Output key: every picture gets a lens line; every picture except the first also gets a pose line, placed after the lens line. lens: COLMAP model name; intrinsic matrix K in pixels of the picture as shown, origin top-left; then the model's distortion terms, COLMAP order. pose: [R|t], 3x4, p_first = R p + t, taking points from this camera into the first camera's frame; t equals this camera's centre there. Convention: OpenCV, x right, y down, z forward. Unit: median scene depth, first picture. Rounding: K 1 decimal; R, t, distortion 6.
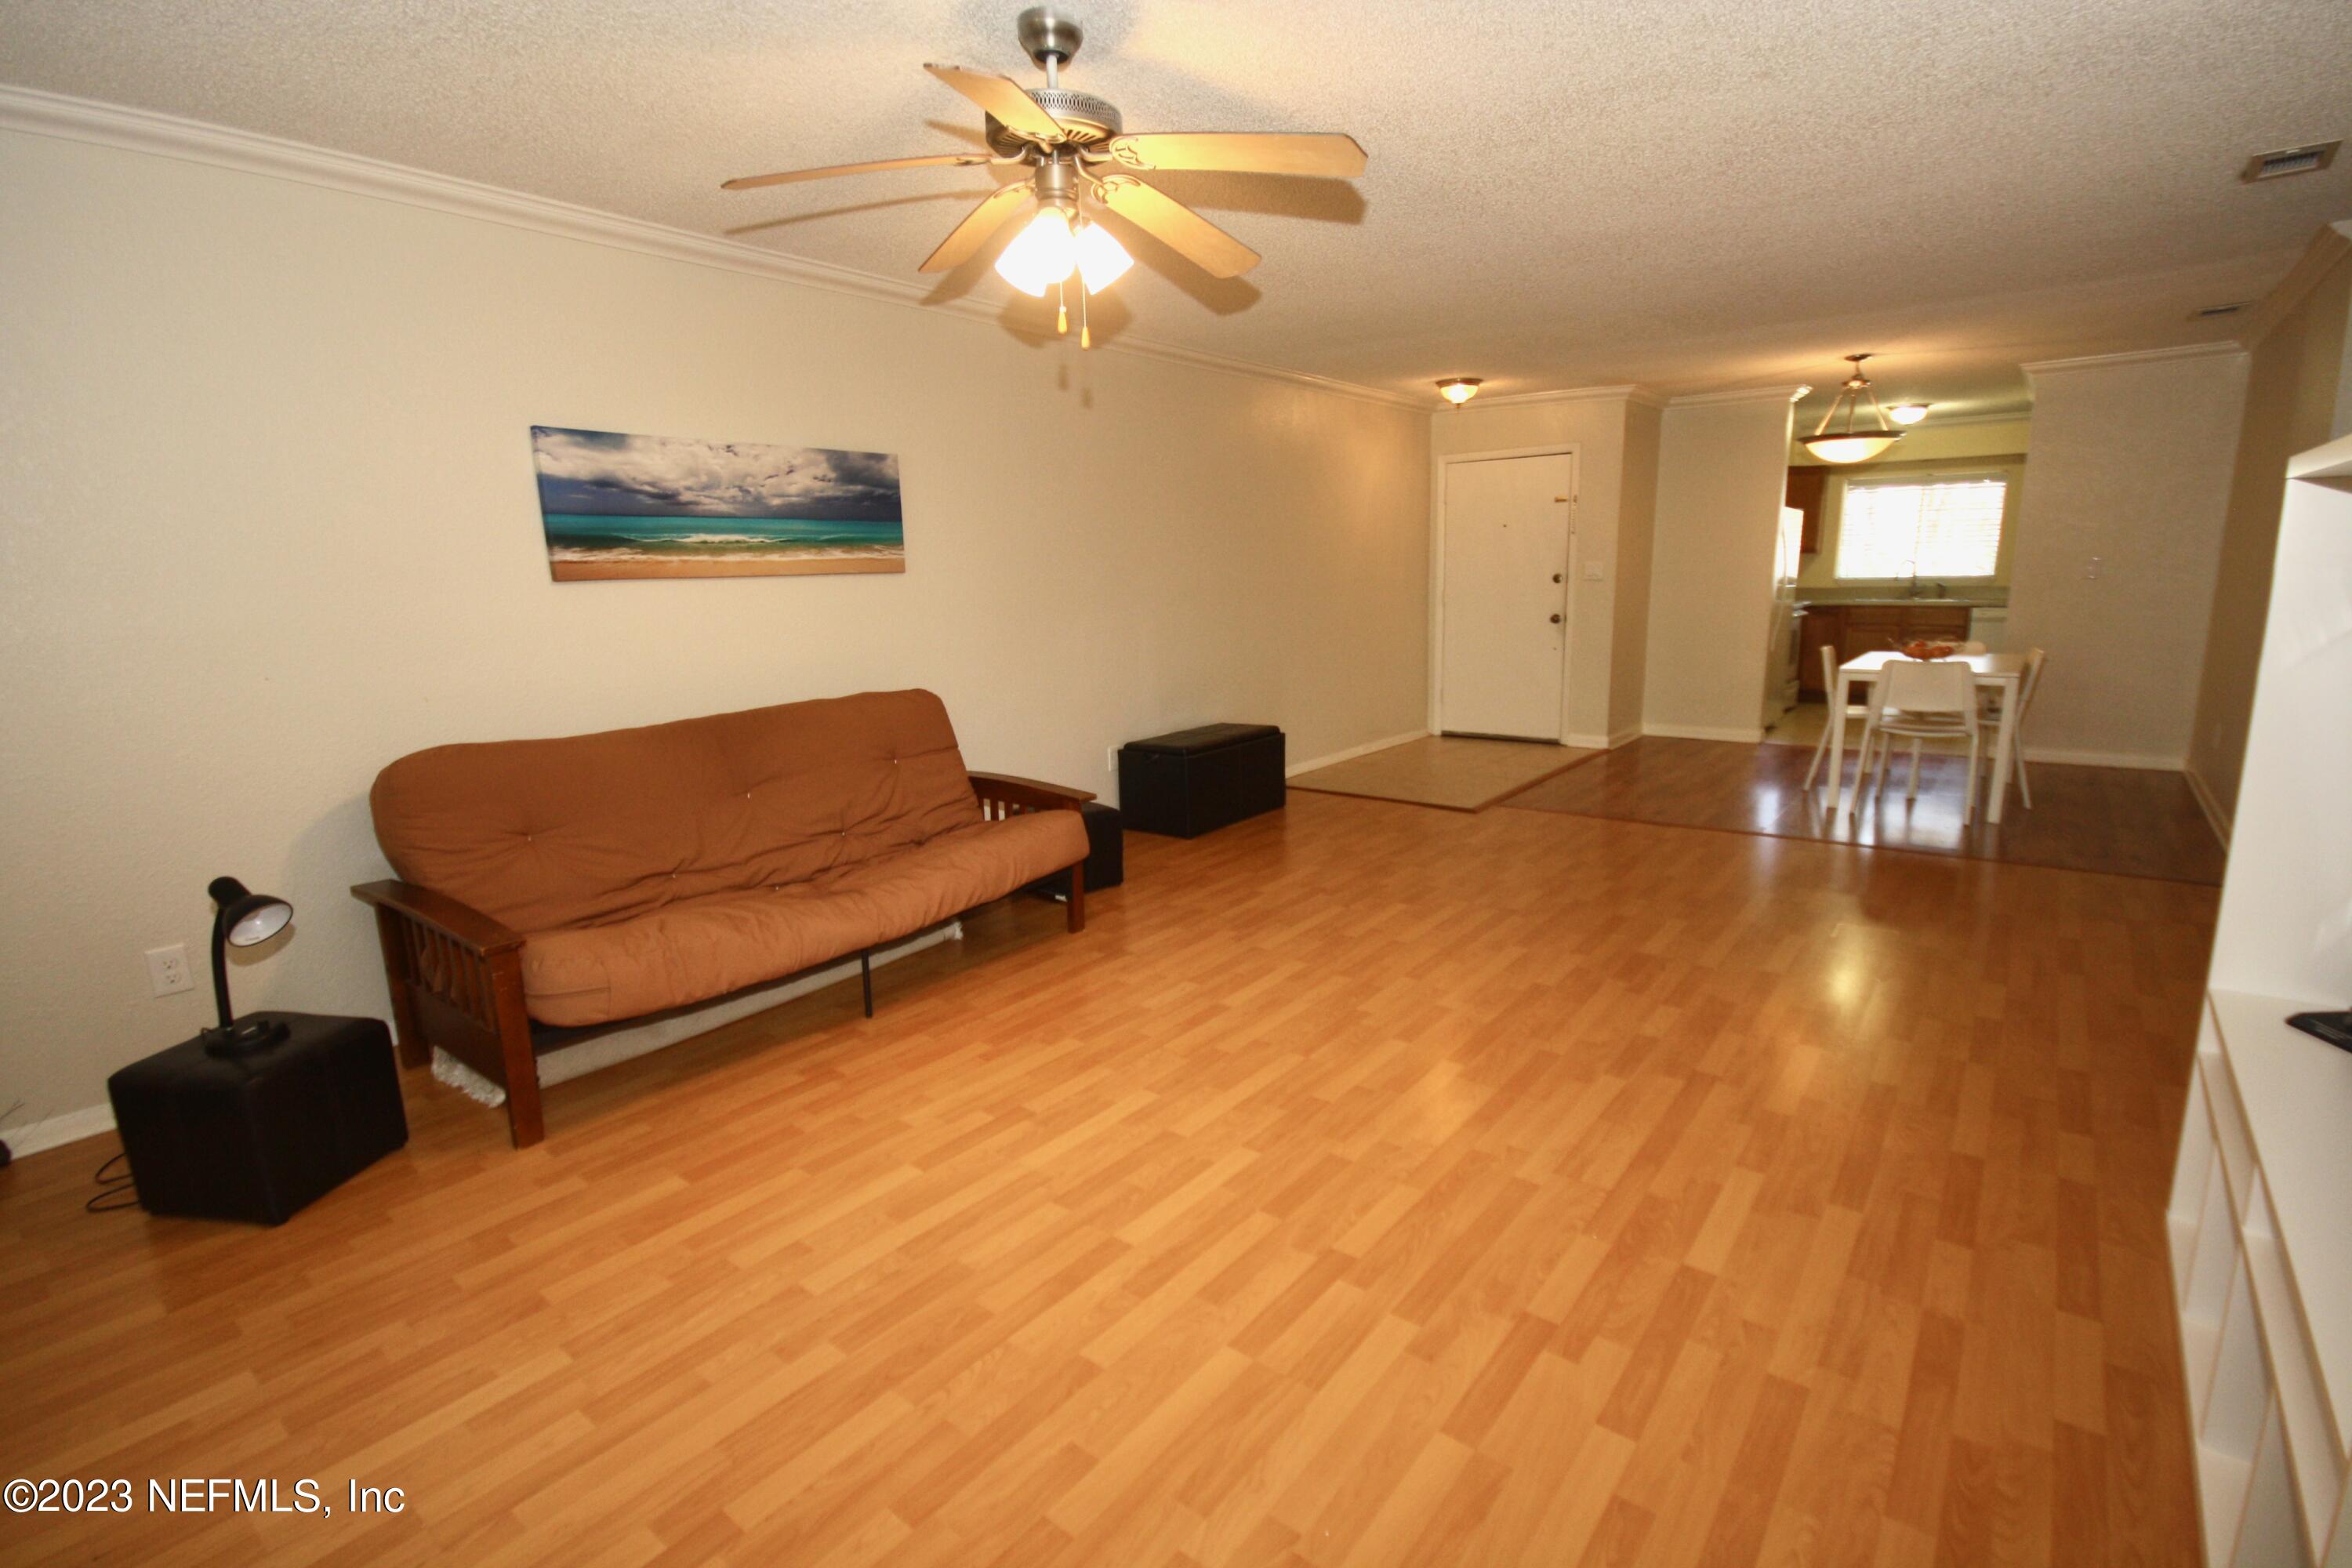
lens RADIAL K [[1102.9, 0, 1191.2], [0, 1102.9, 801.0], [0, 0, 1]] dist [0.002760, 0.000850]
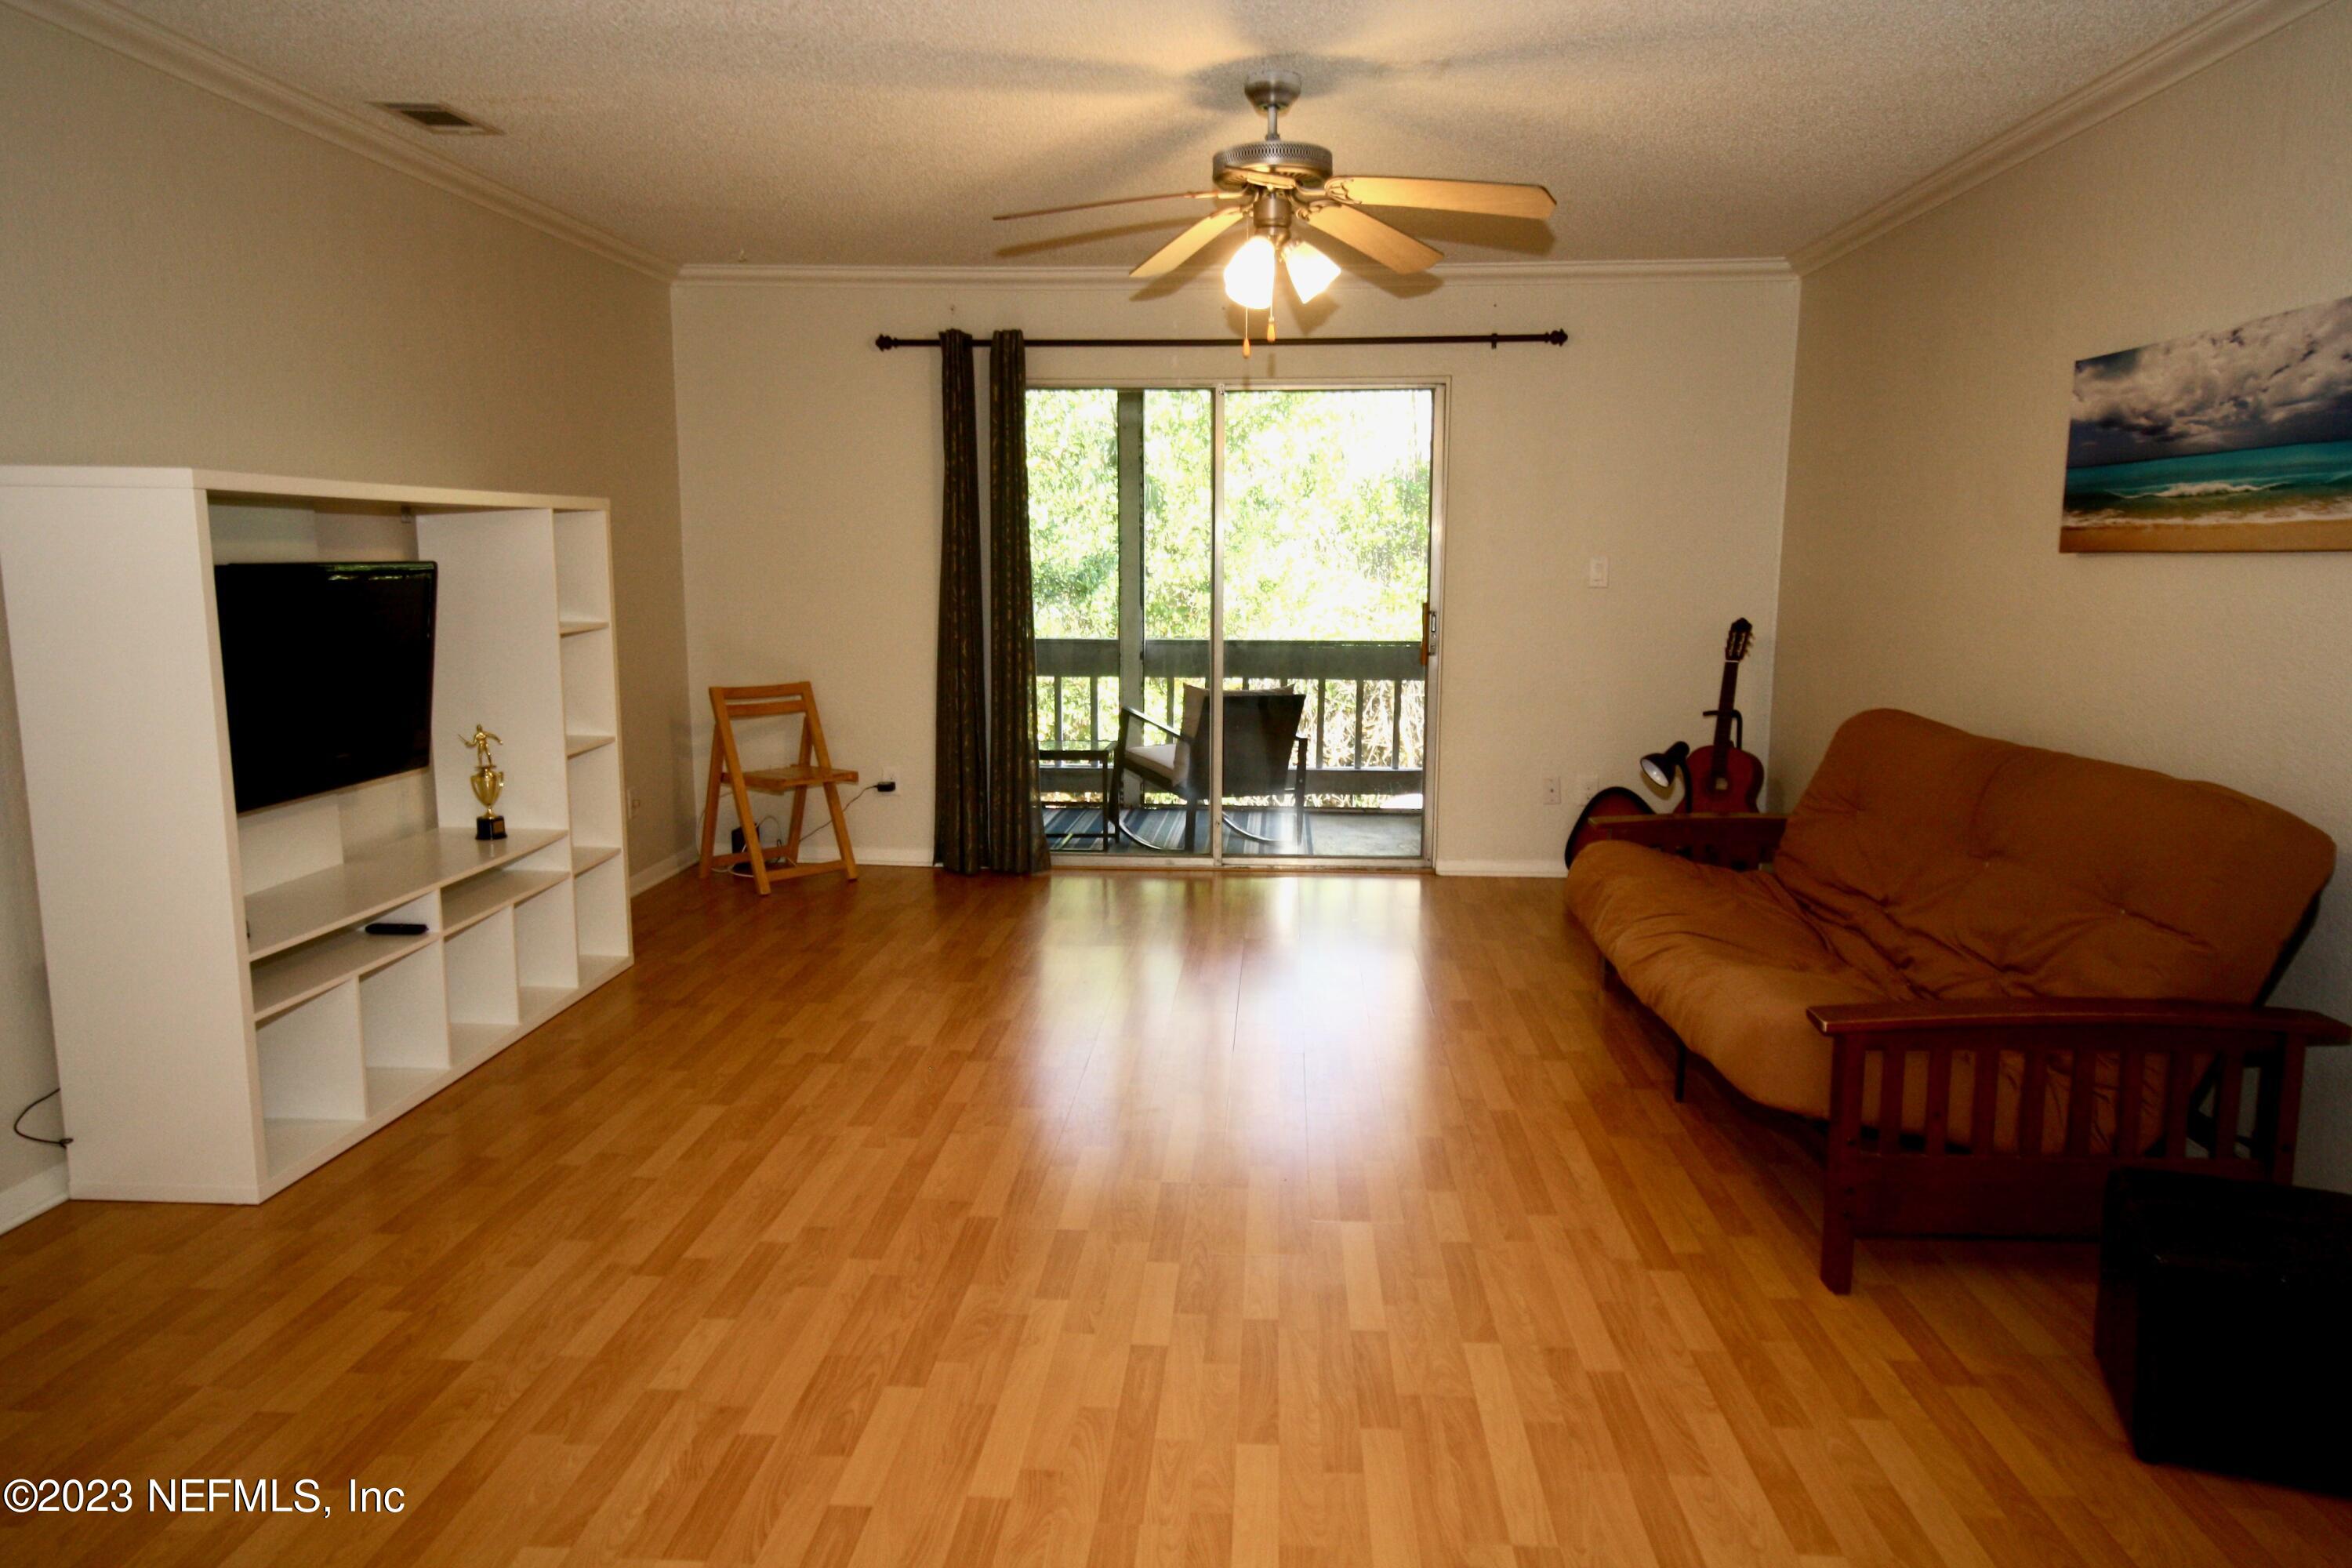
lens RADIAL K [[1513.5, 0, 1176.0], [0, 1513.5, 784.0], [0, 0, 1]] dist [0.040834, 0.000188]
pose [[-0.827019, 0.104996, -0.552282, 0.567223], [-0.102556, 0.937741, 0.331851, -0.332221], [0.552740, 0.331086, -0.764761, 1.494098]]
